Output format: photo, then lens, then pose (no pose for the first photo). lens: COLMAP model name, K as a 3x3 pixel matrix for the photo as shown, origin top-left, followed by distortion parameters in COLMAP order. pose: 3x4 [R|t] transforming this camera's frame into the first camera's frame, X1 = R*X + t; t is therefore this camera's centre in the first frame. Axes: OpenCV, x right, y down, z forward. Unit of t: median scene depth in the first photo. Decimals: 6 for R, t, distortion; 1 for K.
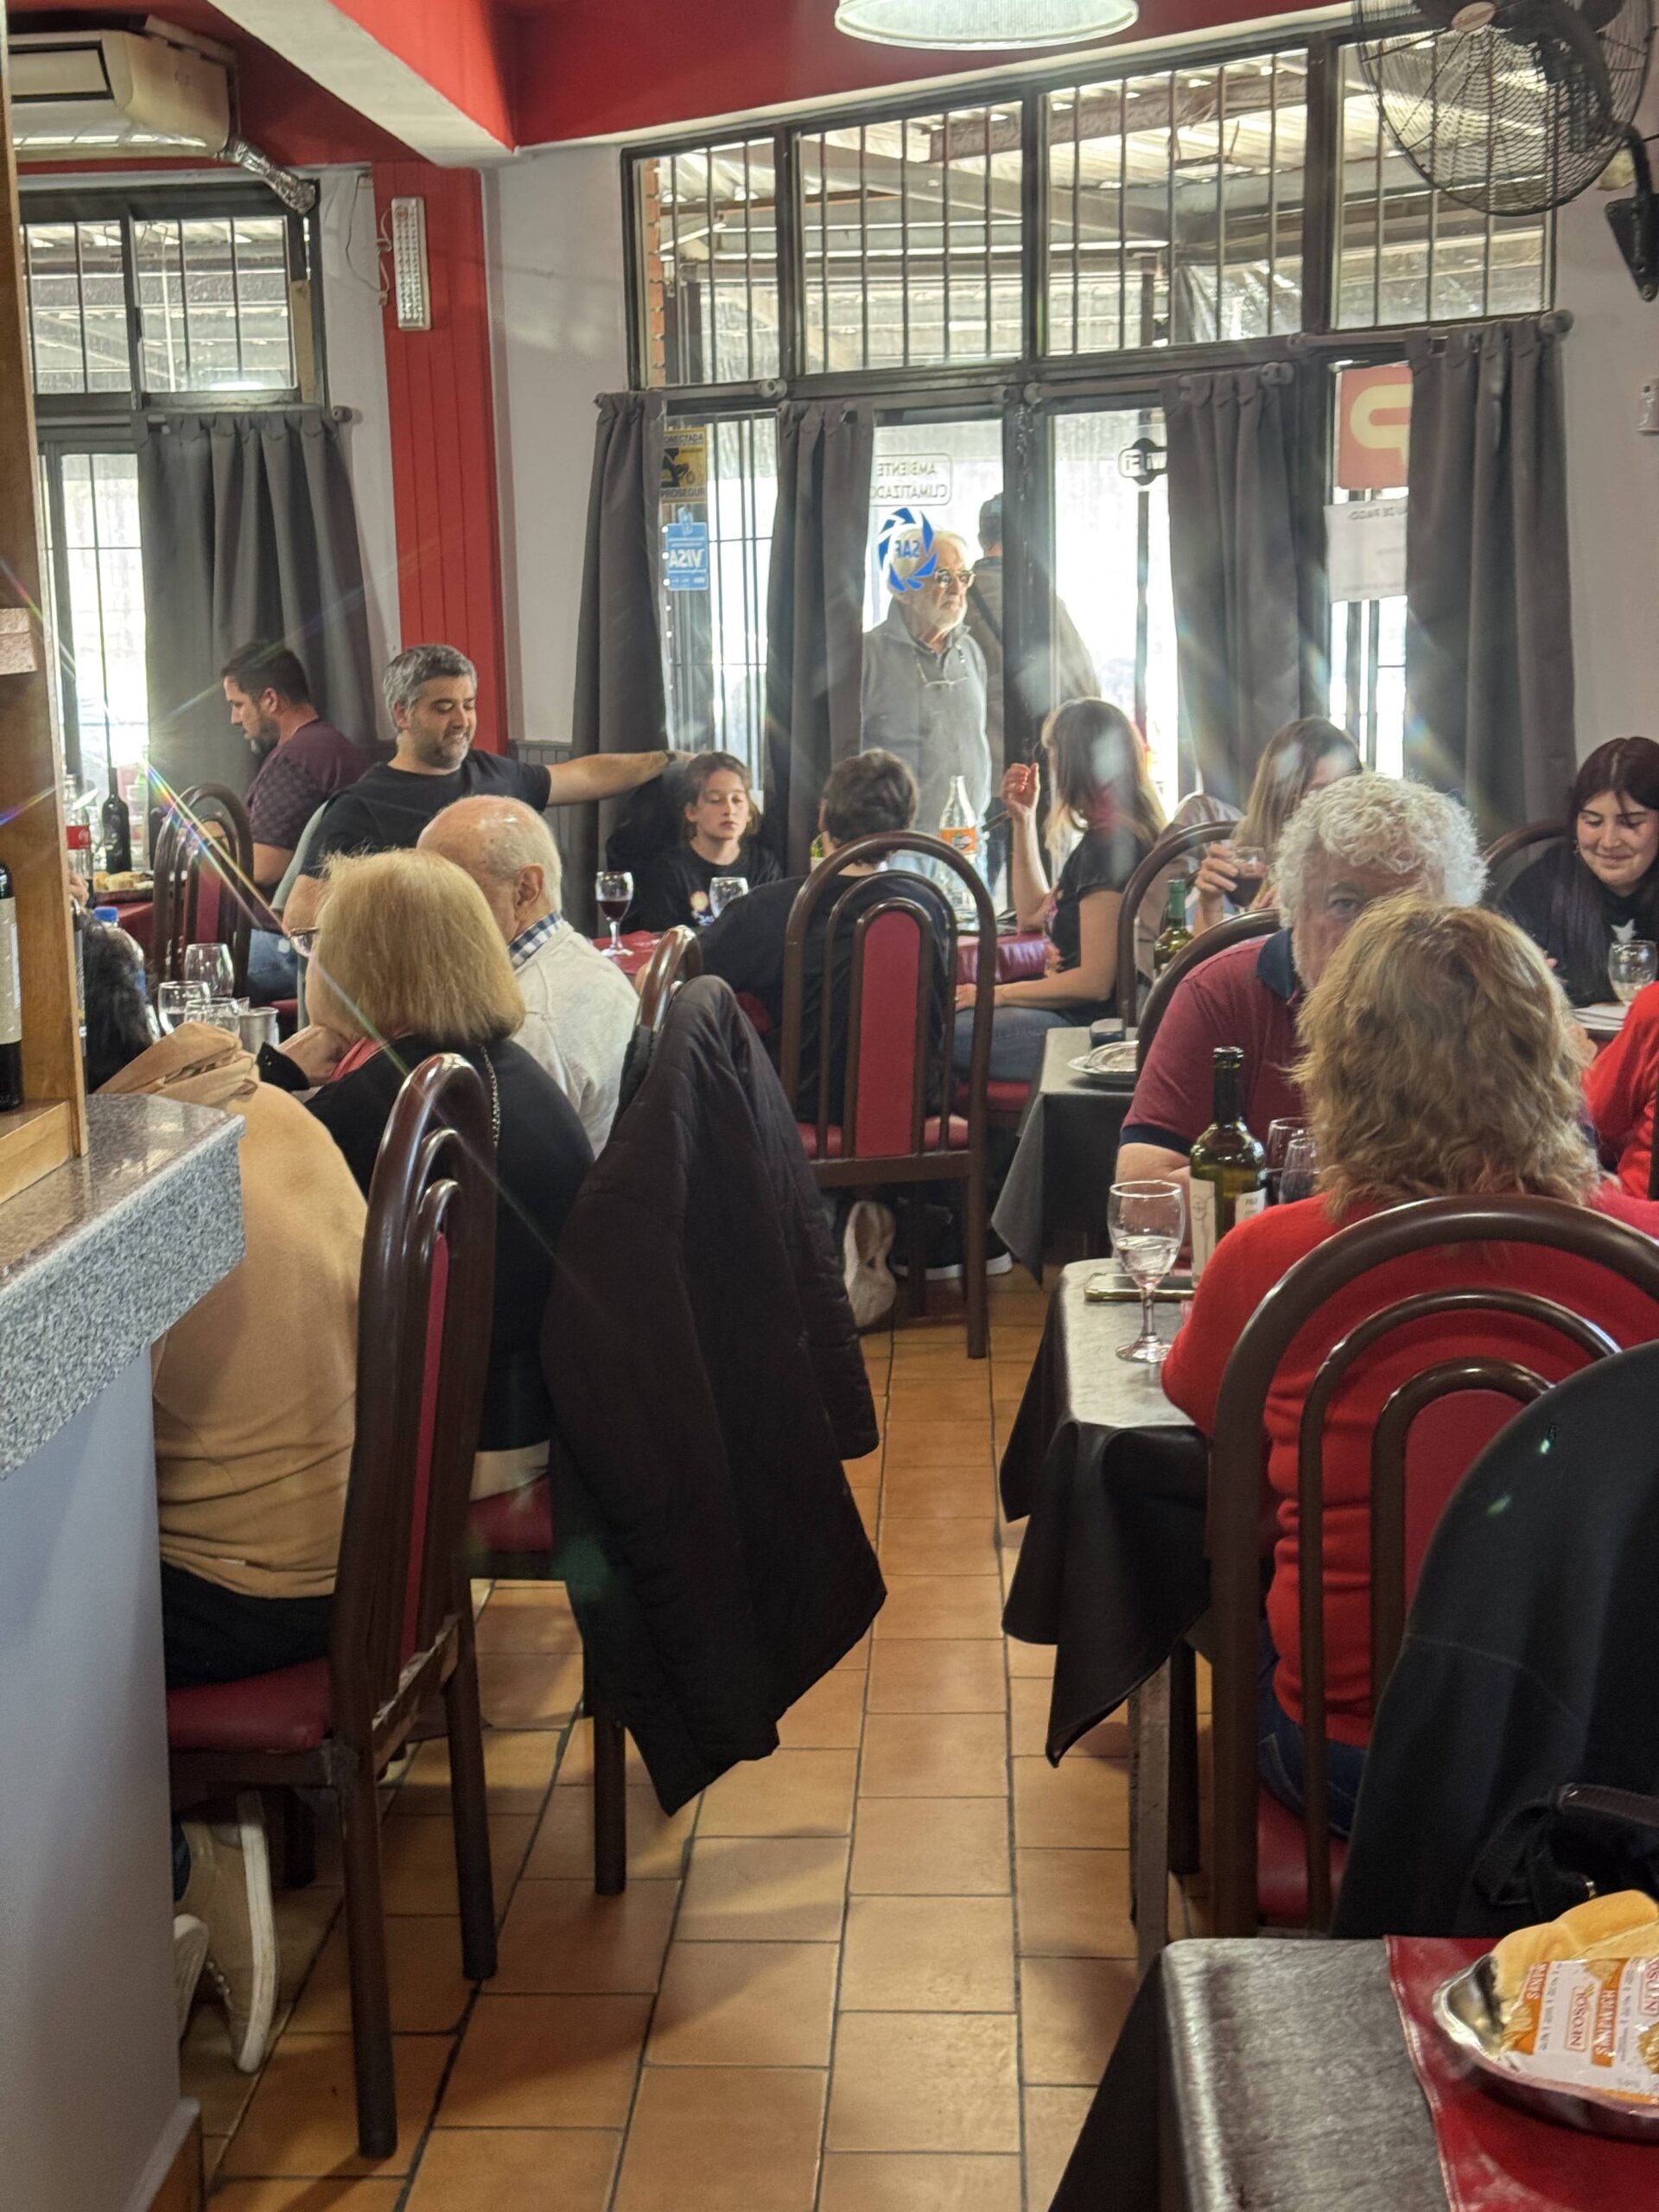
lens RADIAL K [[3064.8, 0, 829.5], [0, 3064.8, 1106.0], [0, 0, 1]] dist [0.185232, -0.372818]
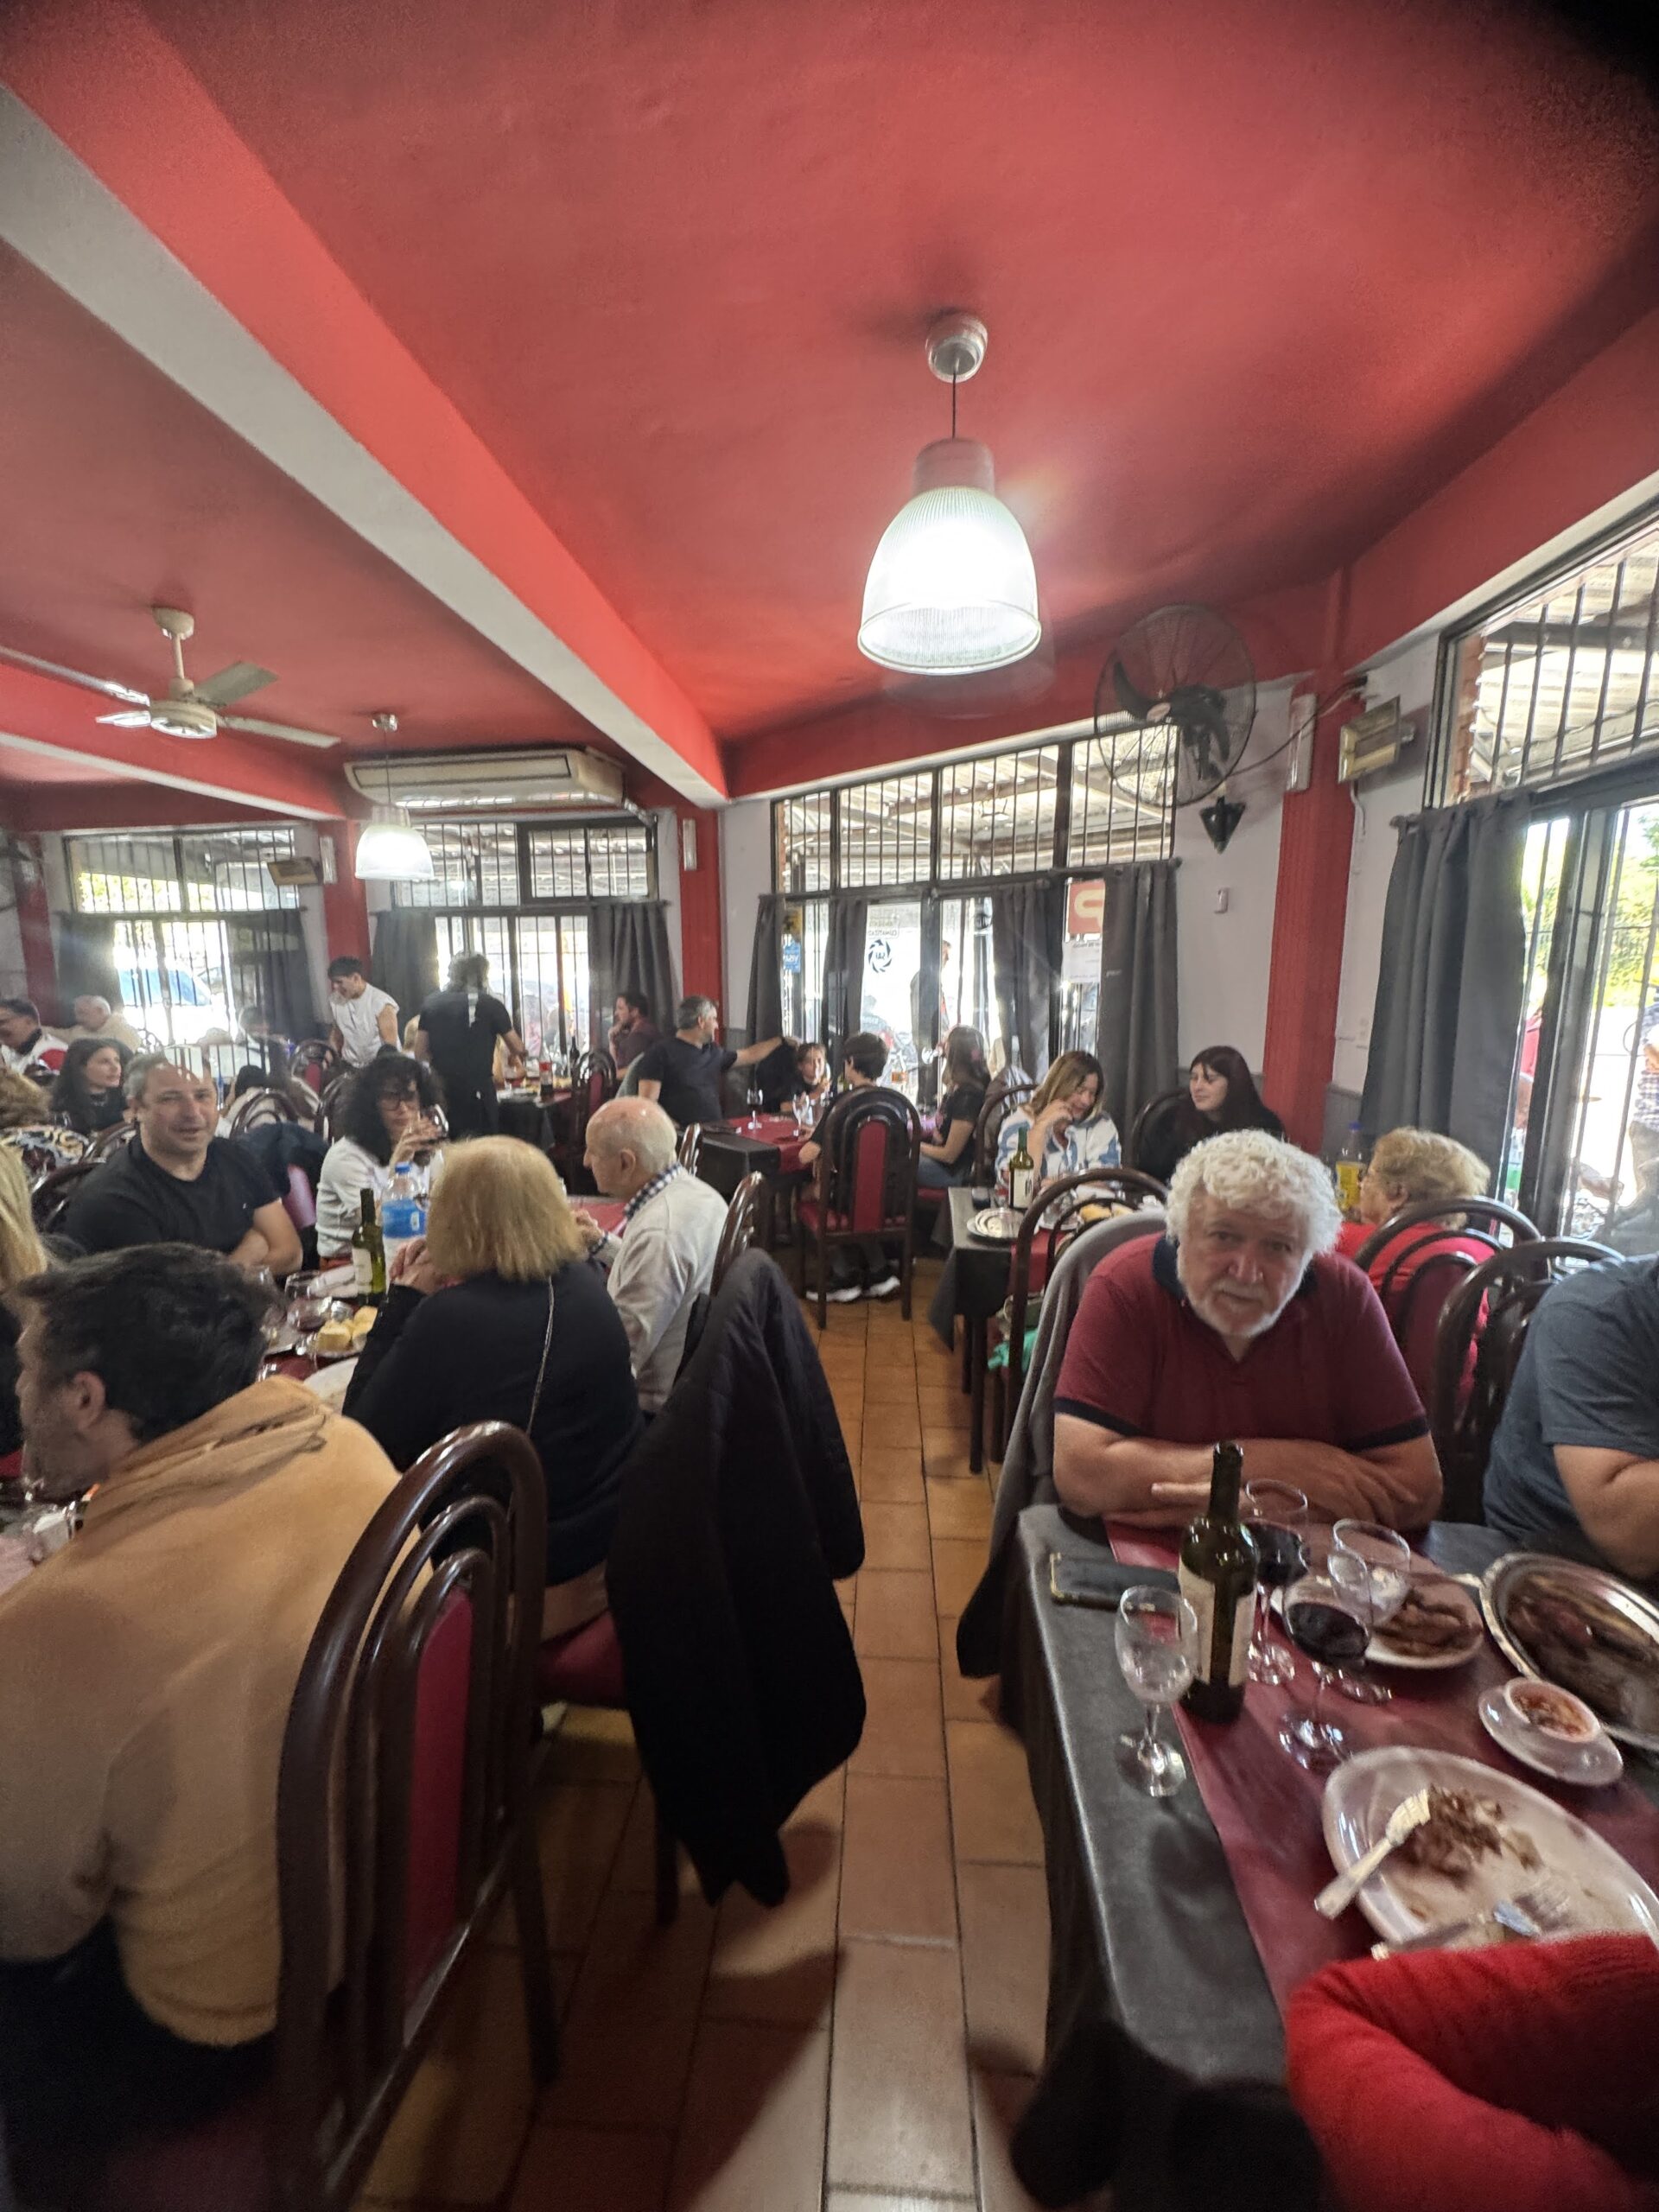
lens RADIAL K [[879.2, 0, 829.6], [0, 879.2, 1109.7], [0, 0, 1]] dist [-0.000610, 0.000215]
pose [[0.999585, 0.019314, -0.021387, 0.003024], [-0.019388, 0.999807, -0.003267, -0.073346], [0.021320, 0.003680, 0.999766, 0.396977]]
